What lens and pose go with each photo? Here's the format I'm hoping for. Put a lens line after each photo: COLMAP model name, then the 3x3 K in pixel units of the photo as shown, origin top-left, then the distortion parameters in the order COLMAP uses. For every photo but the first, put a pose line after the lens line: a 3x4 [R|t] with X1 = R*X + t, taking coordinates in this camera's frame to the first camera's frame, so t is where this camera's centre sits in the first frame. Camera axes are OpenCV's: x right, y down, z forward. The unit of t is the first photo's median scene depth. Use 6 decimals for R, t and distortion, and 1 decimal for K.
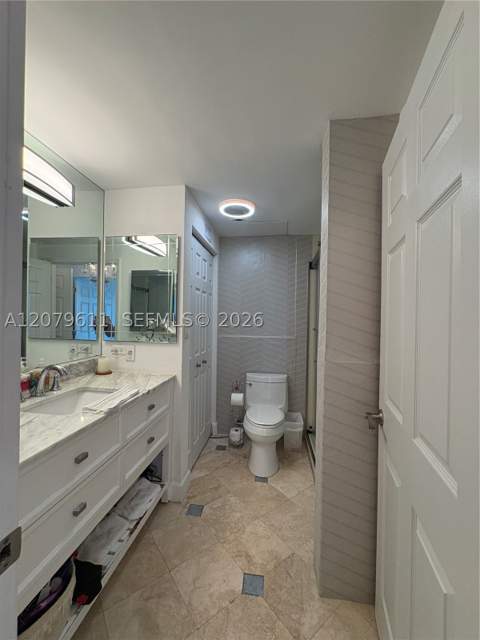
lens RADIAL K [[256.8, 0, 240.0], [0, 256.8, 320.0], [0, 0, 1]] dist [0.001777, 0.000842]
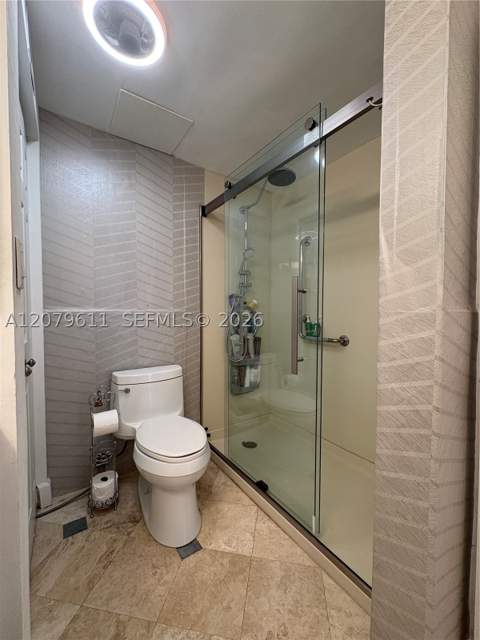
lens RADIAL K [[256.8, 0, 240.0], [0, 256.8, 320.0], [0, 0, 1]] dist [0.001777, 0.000842]
pose [[0.730269, -0.033017, 0.682361, -0.166775], [0.006448, 0.999120, 0.041443, 0.071015], [-0.683129, -0.025865, 0.729839, 0.414415]]
